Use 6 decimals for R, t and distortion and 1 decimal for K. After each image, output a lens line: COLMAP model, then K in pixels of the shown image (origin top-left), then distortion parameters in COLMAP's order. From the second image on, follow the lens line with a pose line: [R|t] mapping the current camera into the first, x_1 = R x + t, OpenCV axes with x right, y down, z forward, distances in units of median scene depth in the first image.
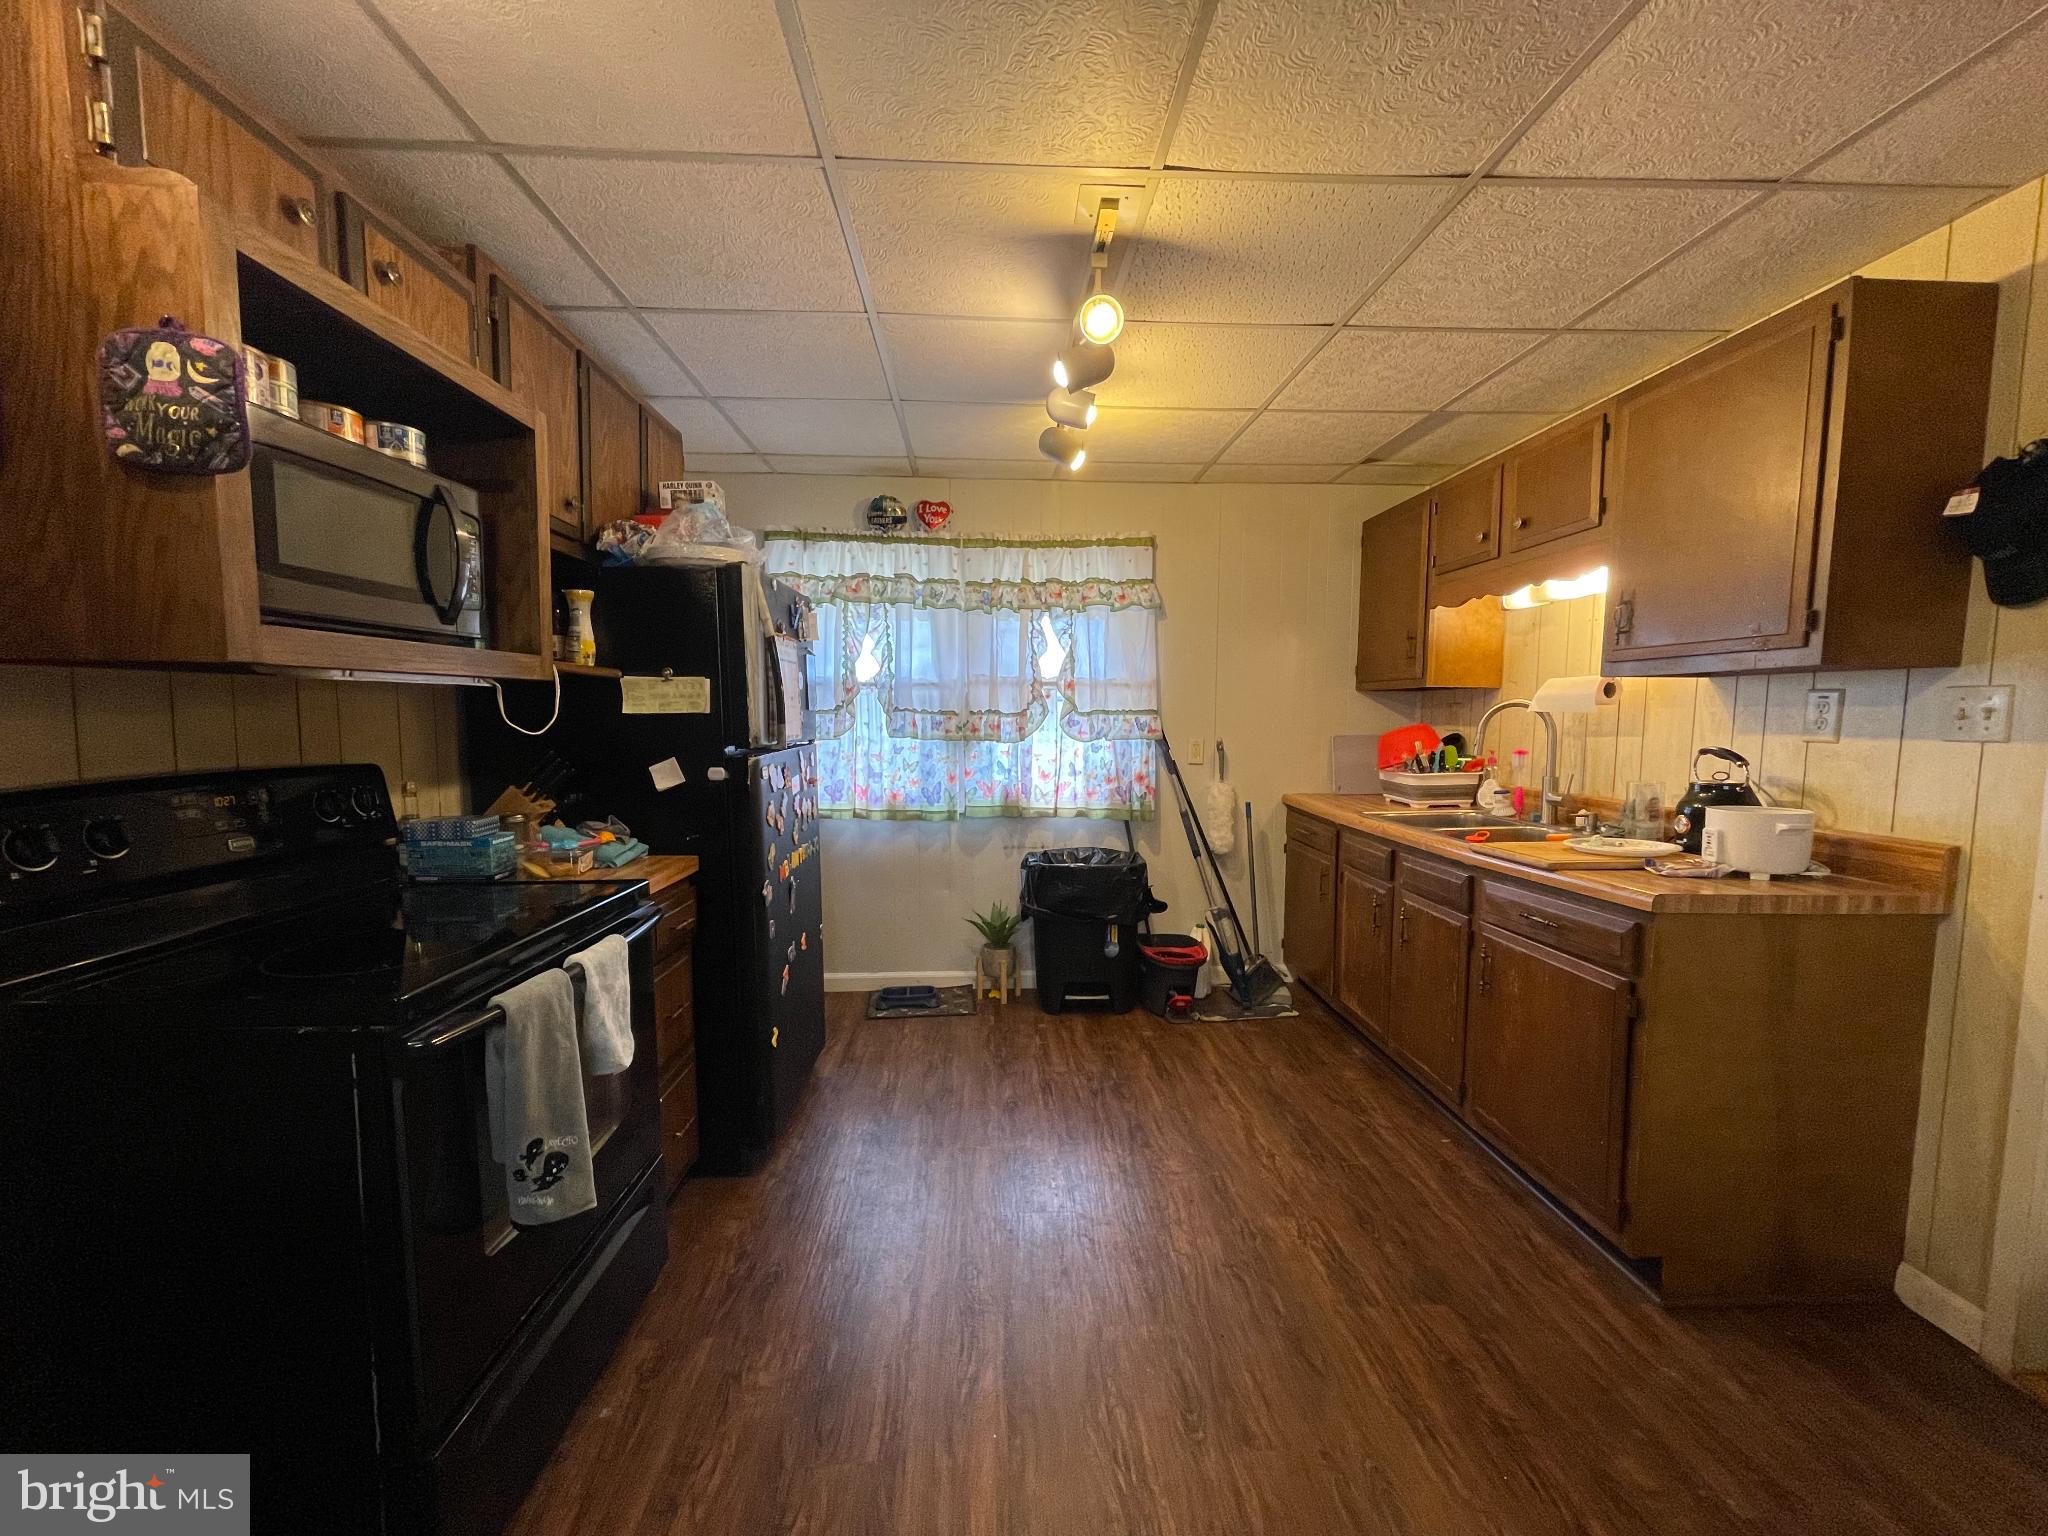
lens RADIAL K [[825.3, 0, 1014.7], [0, 825.3, 774.6], [0, 0, 1]] dist [-0.005344, 0.002080]
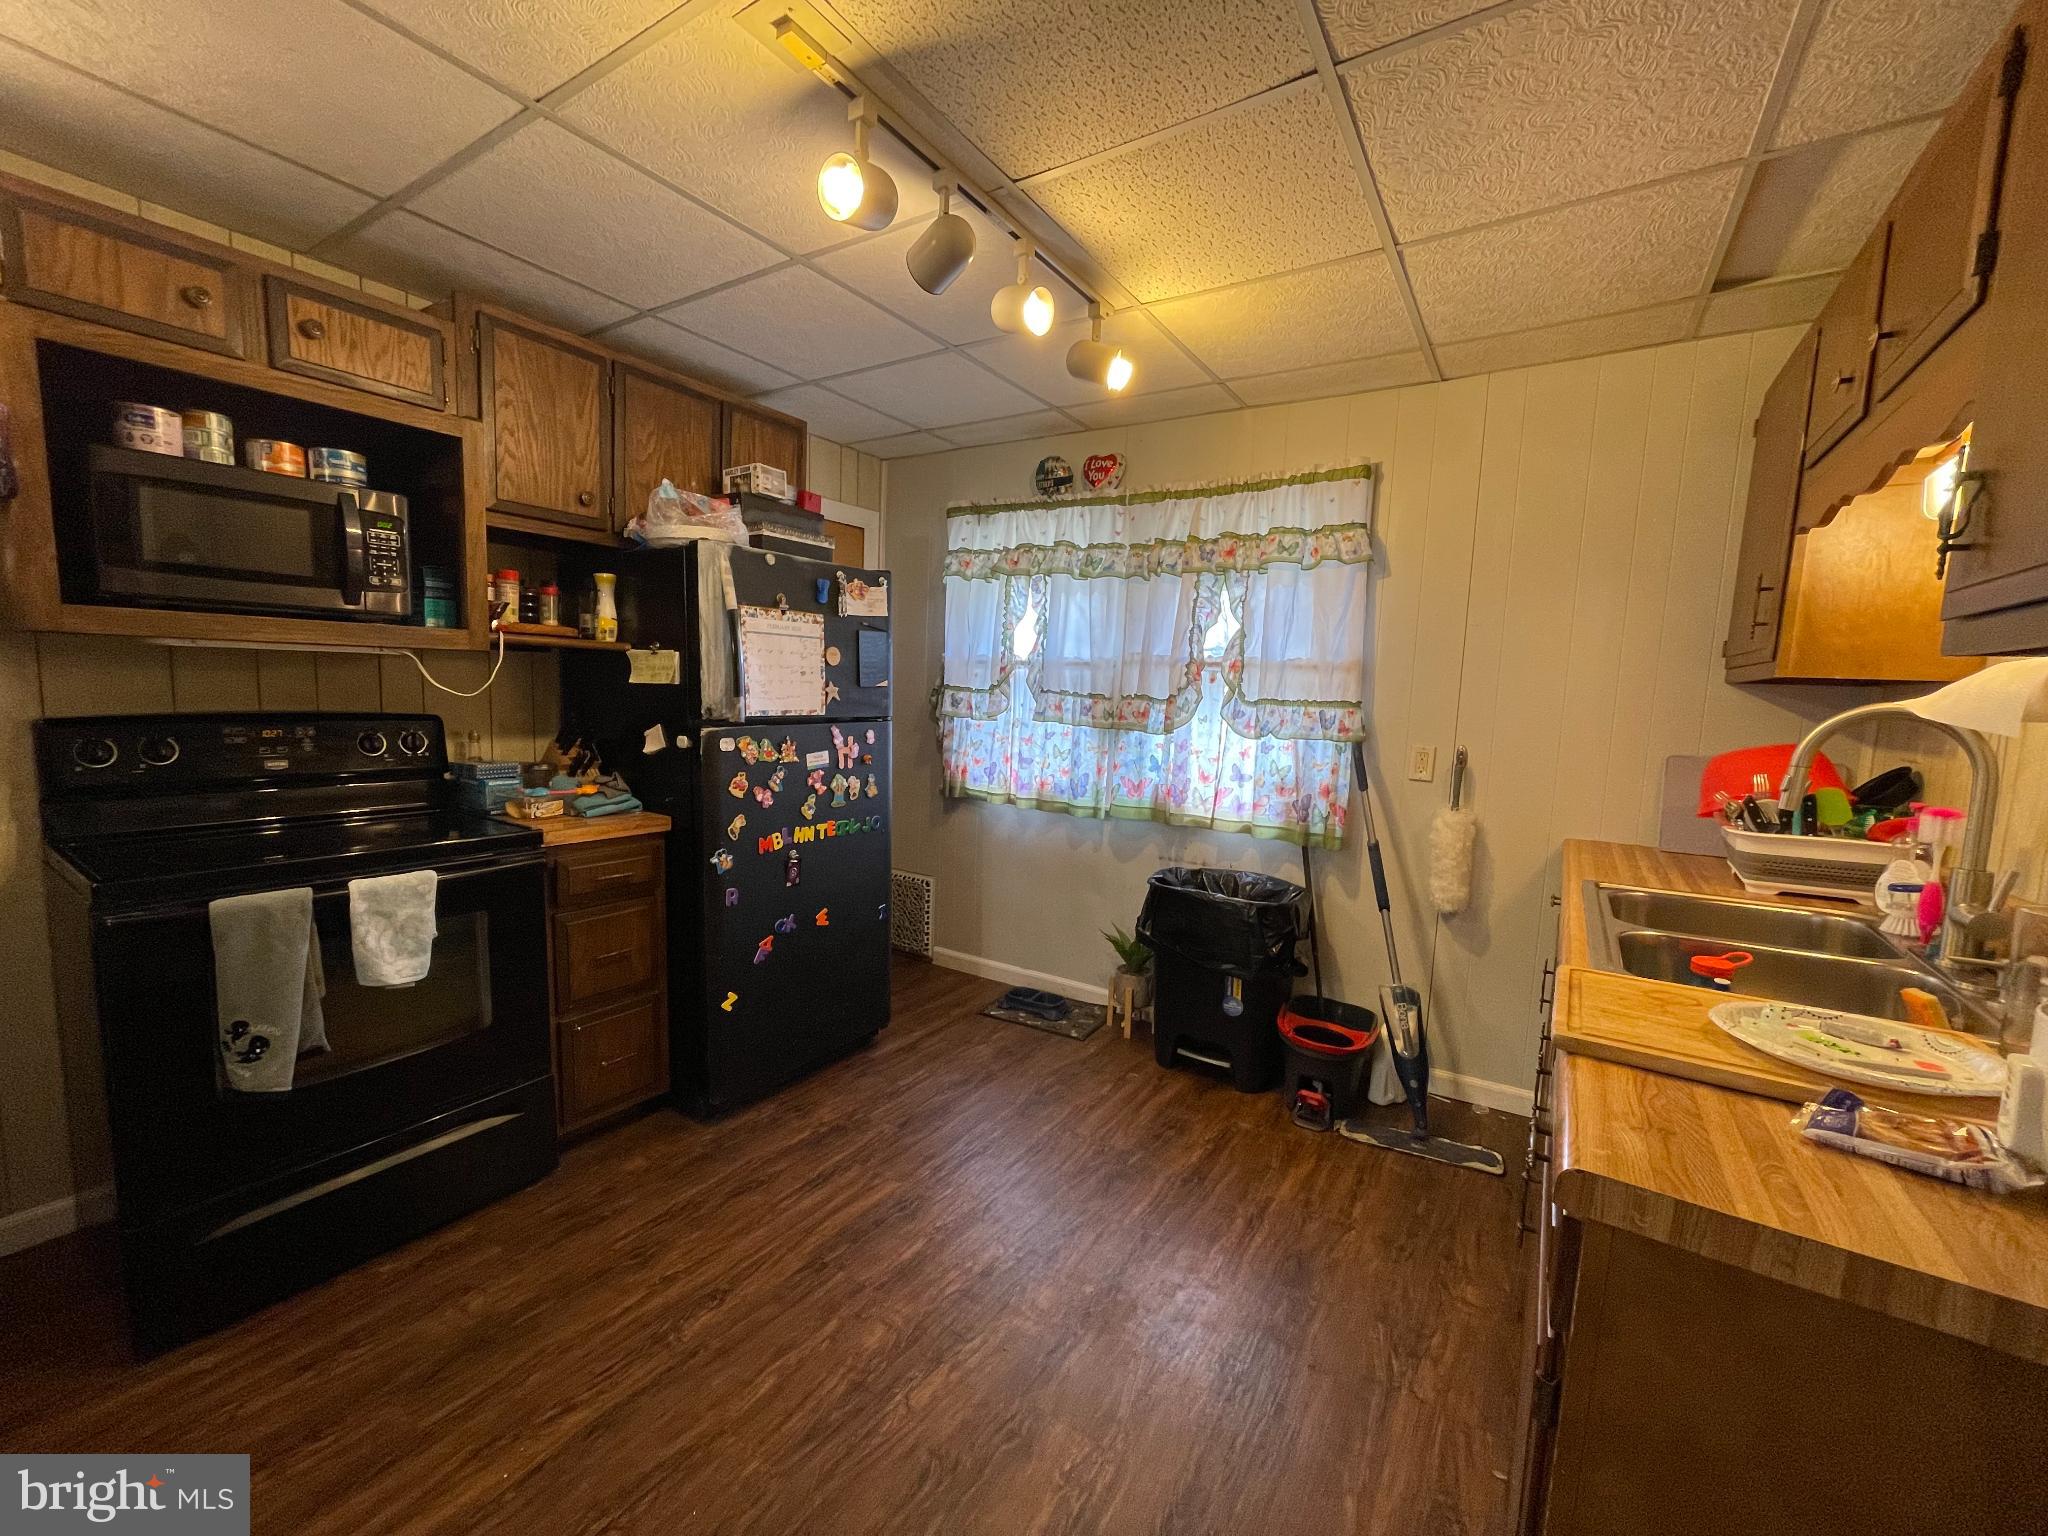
lens RADIAL K [[825.3, 0, 1015.6], [0, 825.3, 774.8], [0, 0, 1]] dist [-0.005344, 0.002080]
pose [[0.813824, 0.088644, -0.574311, 0.380515], [-0.077279, 0.996028, 0.044228, -0.024757], [0.575950, 0.008389, 0.817442, 0.242383]]
